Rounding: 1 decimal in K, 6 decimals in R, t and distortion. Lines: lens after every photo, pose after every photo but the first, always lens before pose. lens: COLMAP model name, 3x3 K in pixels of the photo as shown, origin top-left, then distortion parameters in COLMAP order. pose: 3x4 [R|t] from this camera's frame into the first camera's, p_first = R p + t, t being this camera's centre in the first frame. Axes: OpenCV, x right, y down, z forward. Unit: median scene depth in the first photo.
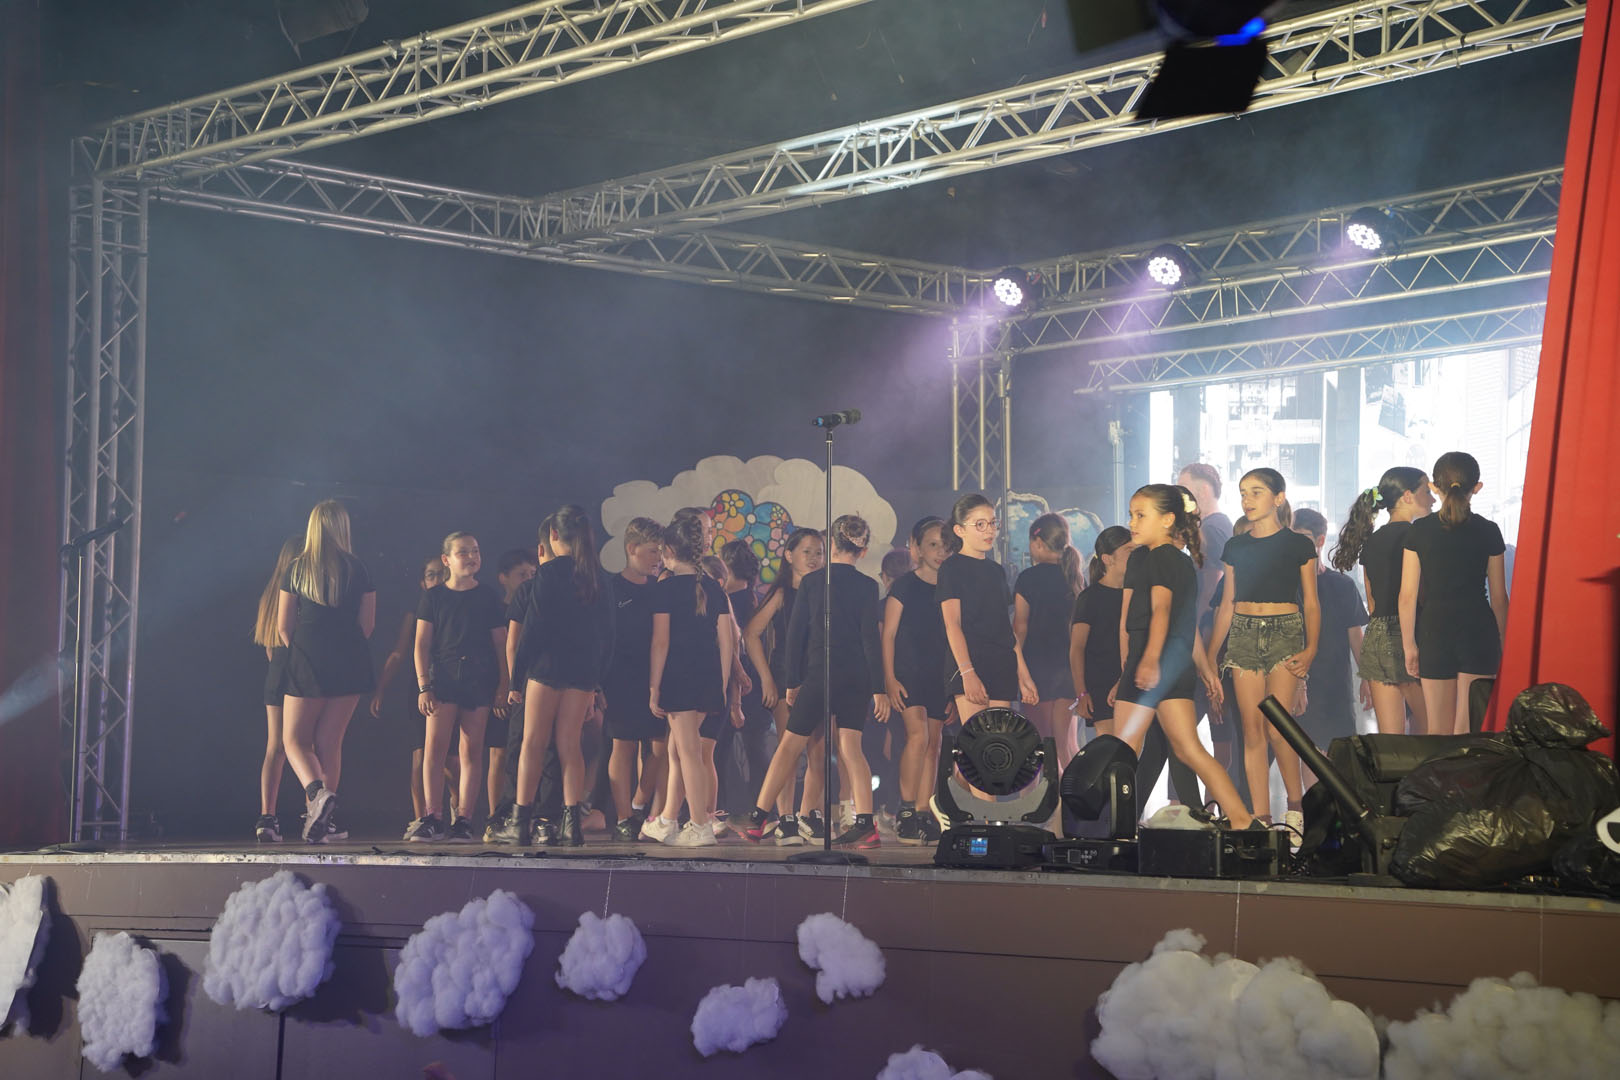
lens RADIAL K [[3076.7, 0, 810.0], [0, 3076.7, 540.0], [0, 0, 1]] dist [0.359396, 2.102089]
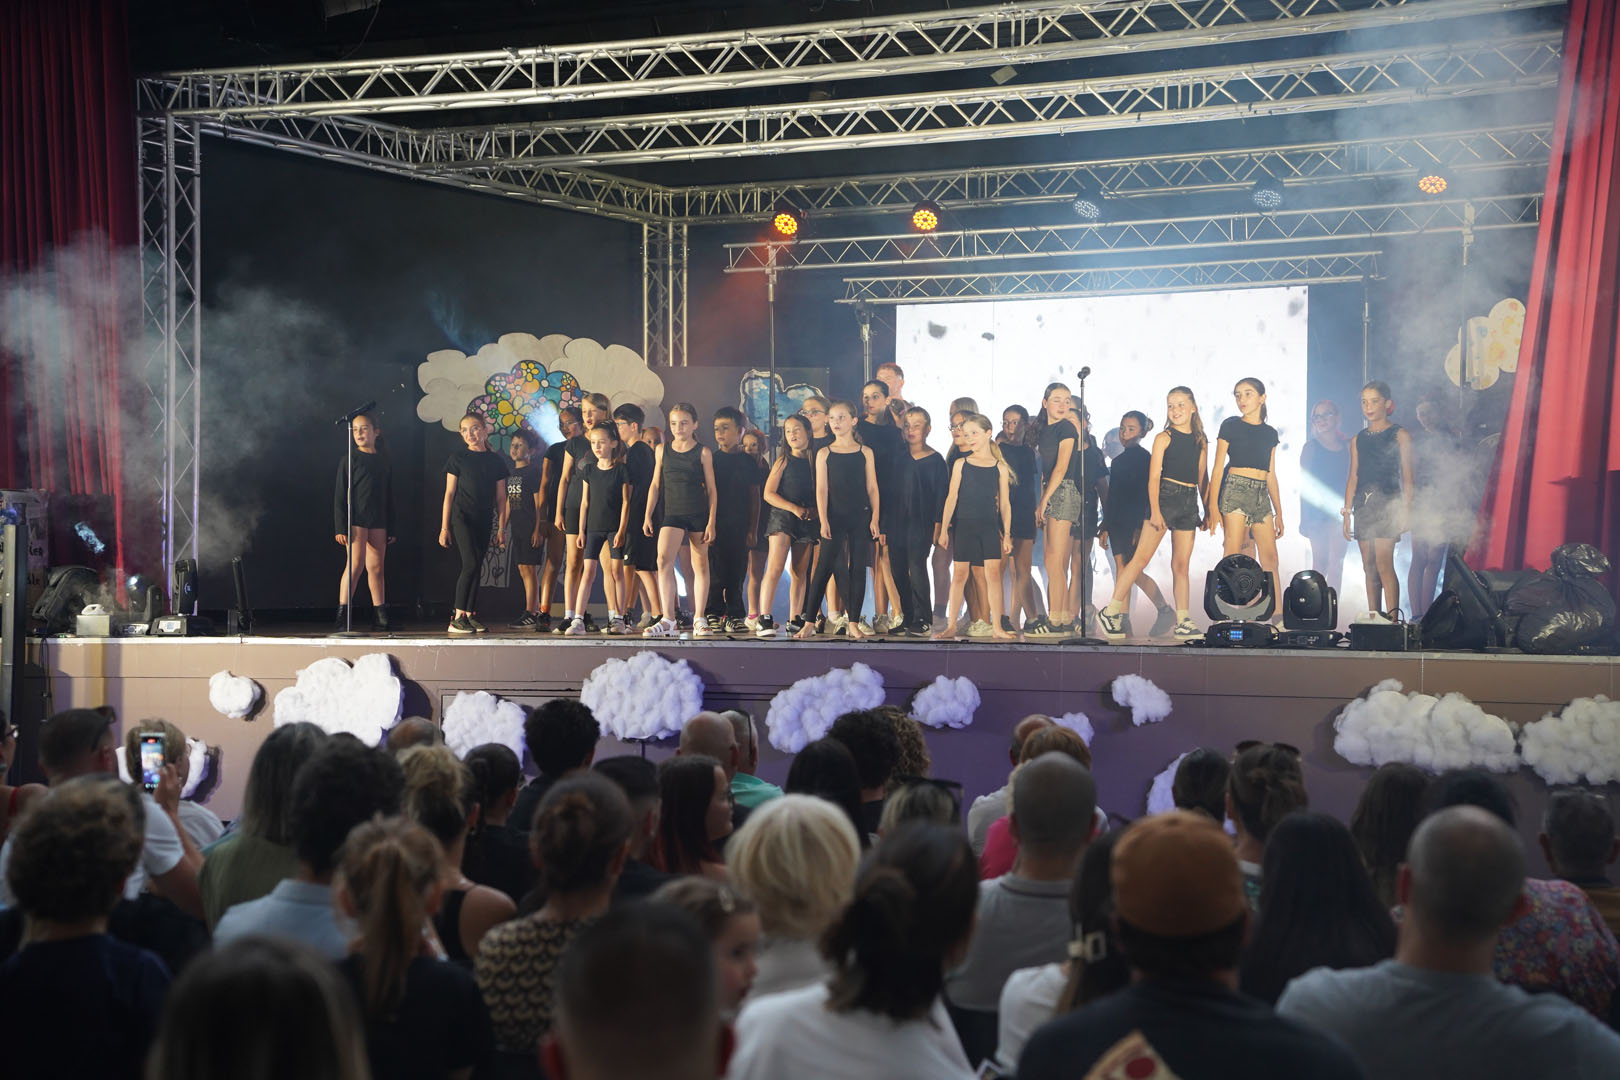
lens RADIAL K [[3076.7, 0, 810.0], [0, 3076.7, 540.0], [0, 0, 1]] dist [0.359396, 2.102089]
pose [[0.938864, 0.004122, 0.344265, -0.529667], [-0.027670, 0.997597, 0.063515, -0.039412], [-0.343176, -0.069158, 0.936722, -0.370128]]
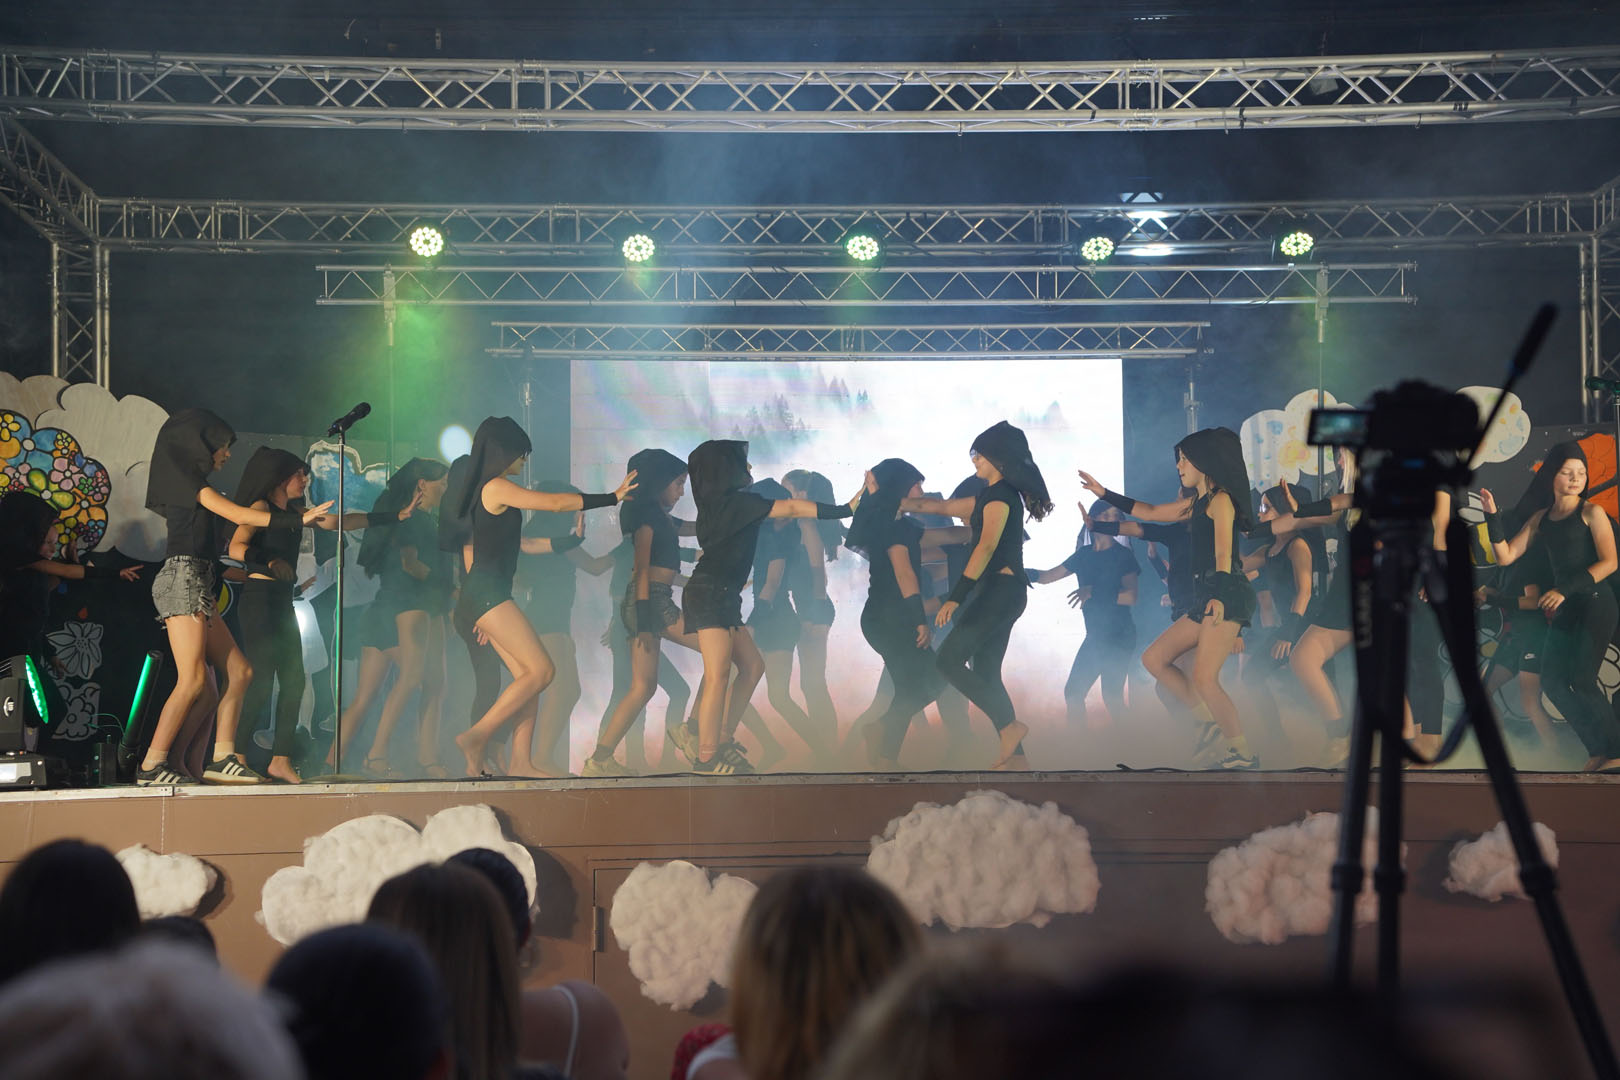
lens RADIAL K [[2943.5, 0, 814.6], [0, 2943.5, 544.4], [0, 0, 1]] dist [0.407547, 0.094419]
pose [[0.646387, 0.053608, 0.761124, -0.790478], [-0.051574, 0.998317, -0.026514, 0.048990], [-0.761265, -0.022116, 0.648064, 0.385563]]
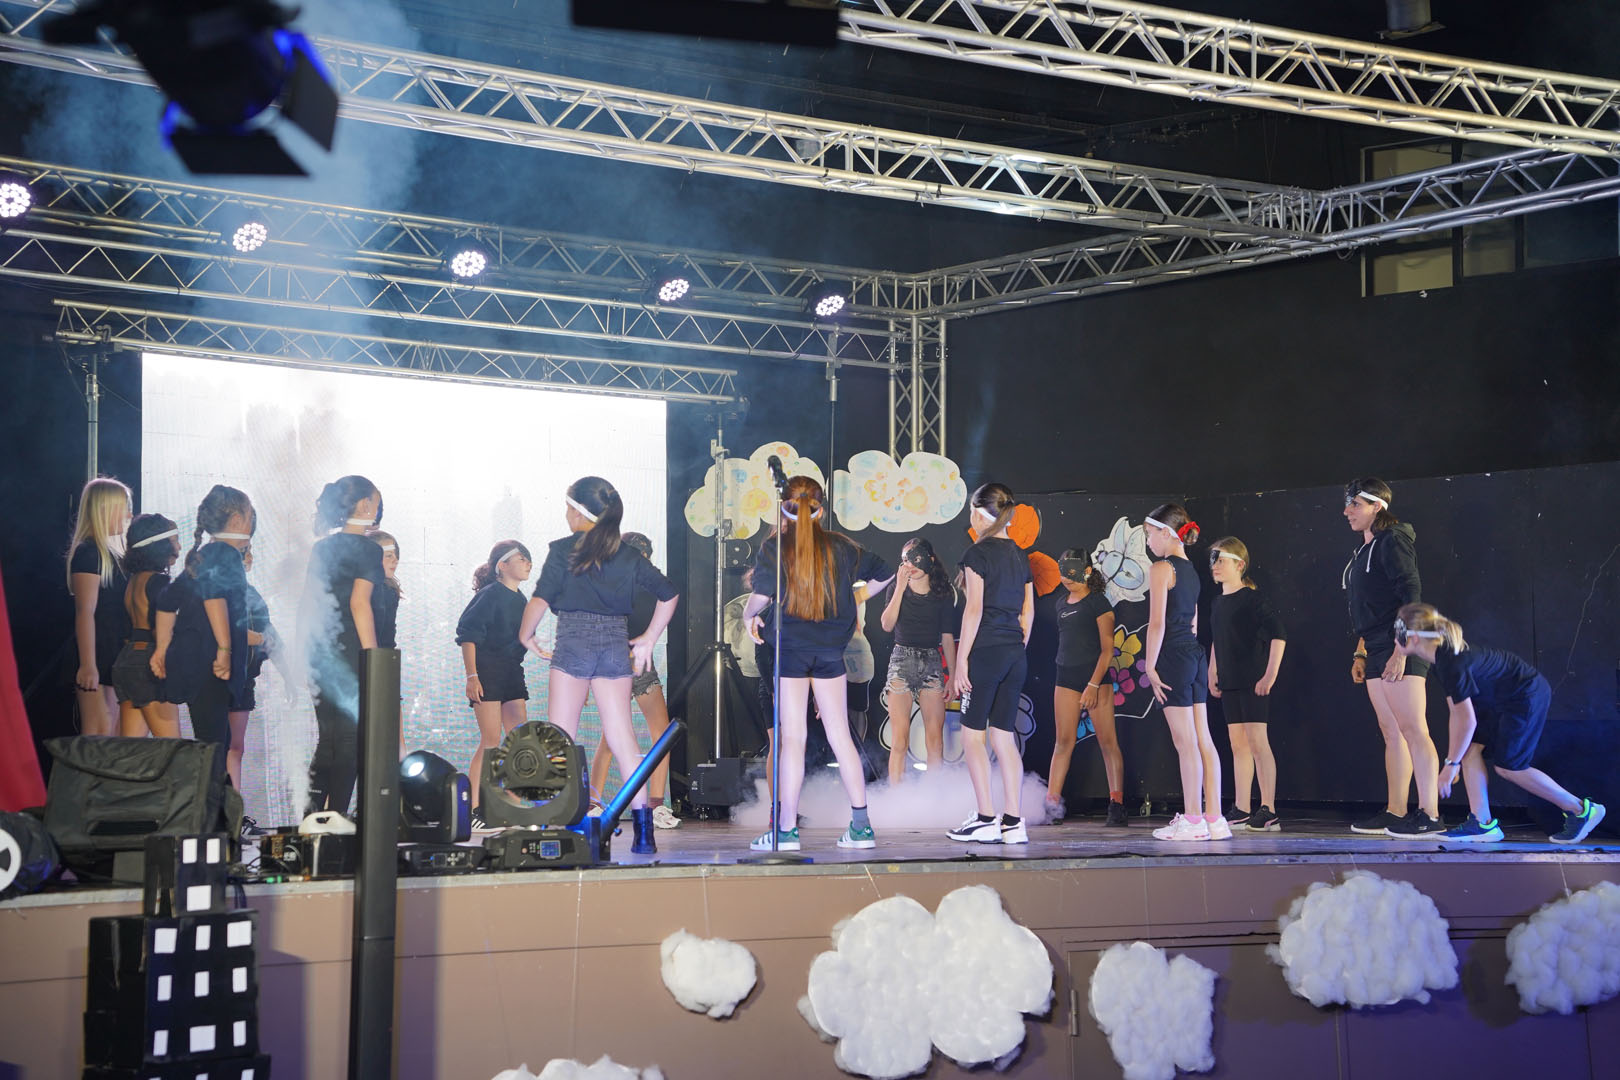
lens RADIAL K [[3082.0, 0, 817.8], [0, 3082.0, 541.3], [0, 0, 1]] dist [0.341273, 2.319800]
pose [[0.097359, 0.070269, 0.992766, -1.052859], [-0.079357, 0.994876, -0.062636, 0.066945], [-0.992080, -0.072685, 0.102437, 0.936866]]
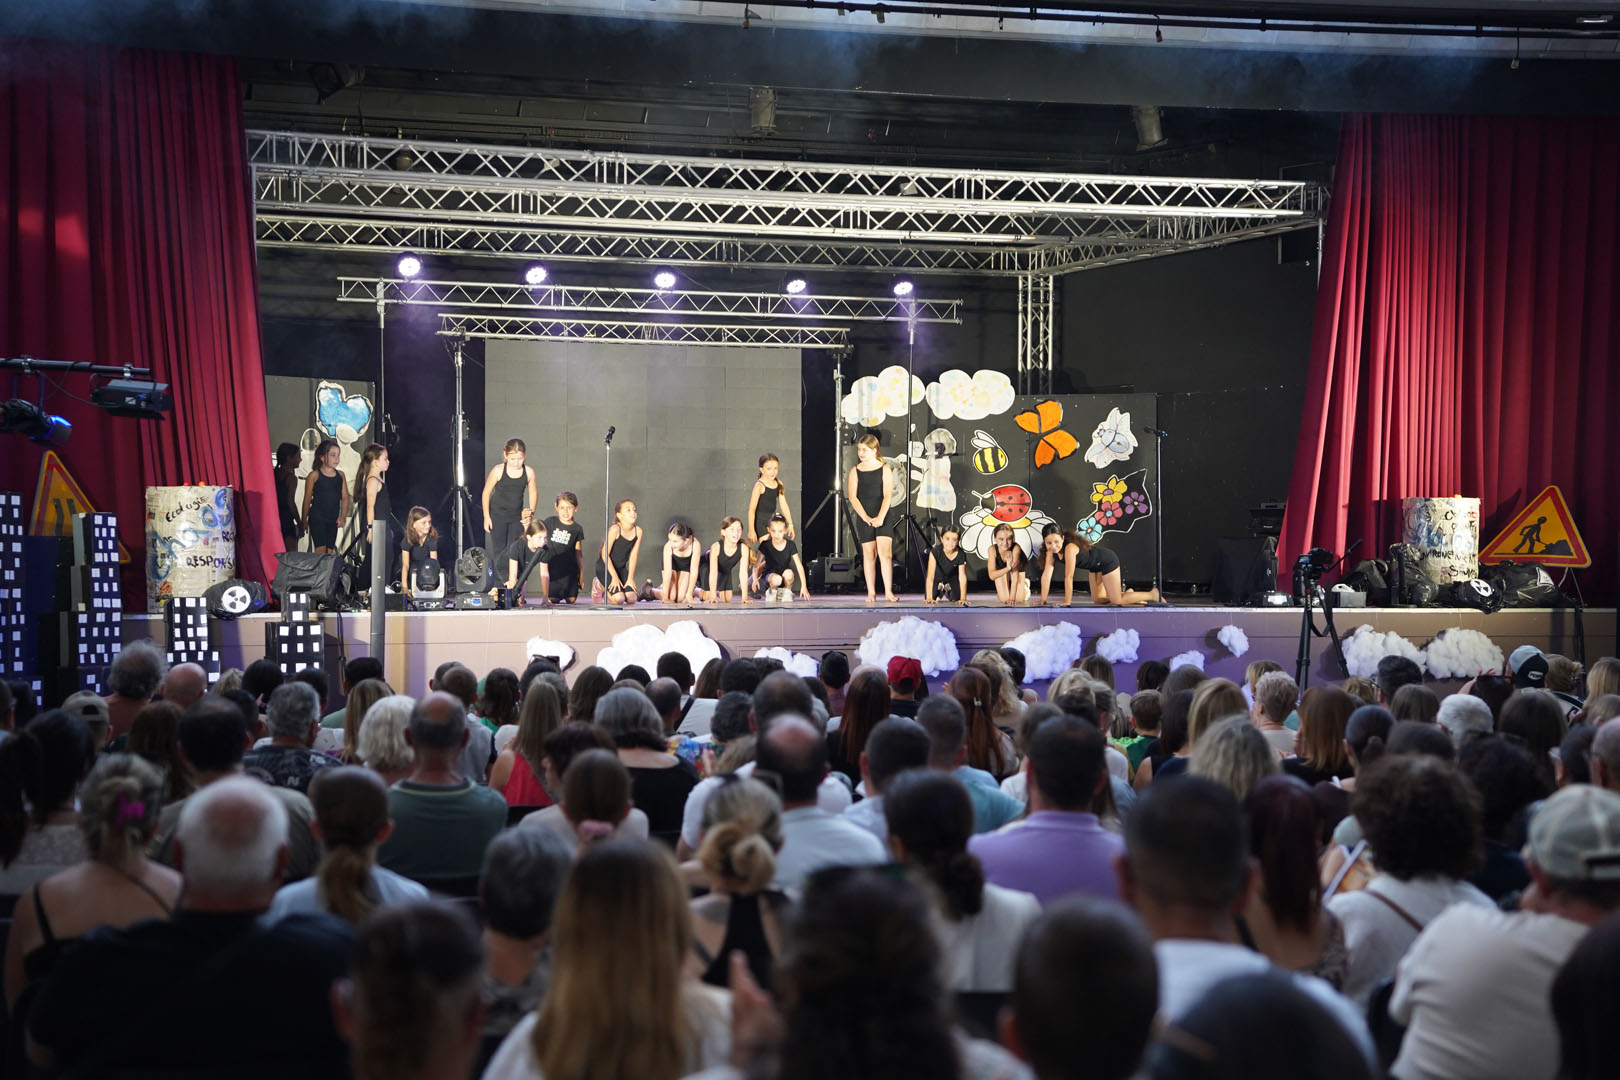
lens RADIAL K [[3082.0, 0, 817.8], [0, 3082.0, 541.3], [0, 0, 1]] dist [0.341273, 2.319800]
pose [[0.386577, -0.000388, 0.922257, -1.873940], [-0.078312, 0.996374, 0.033245, -0.009911], [-0.918926, -0.085075, 0.385145, 0.210509]]
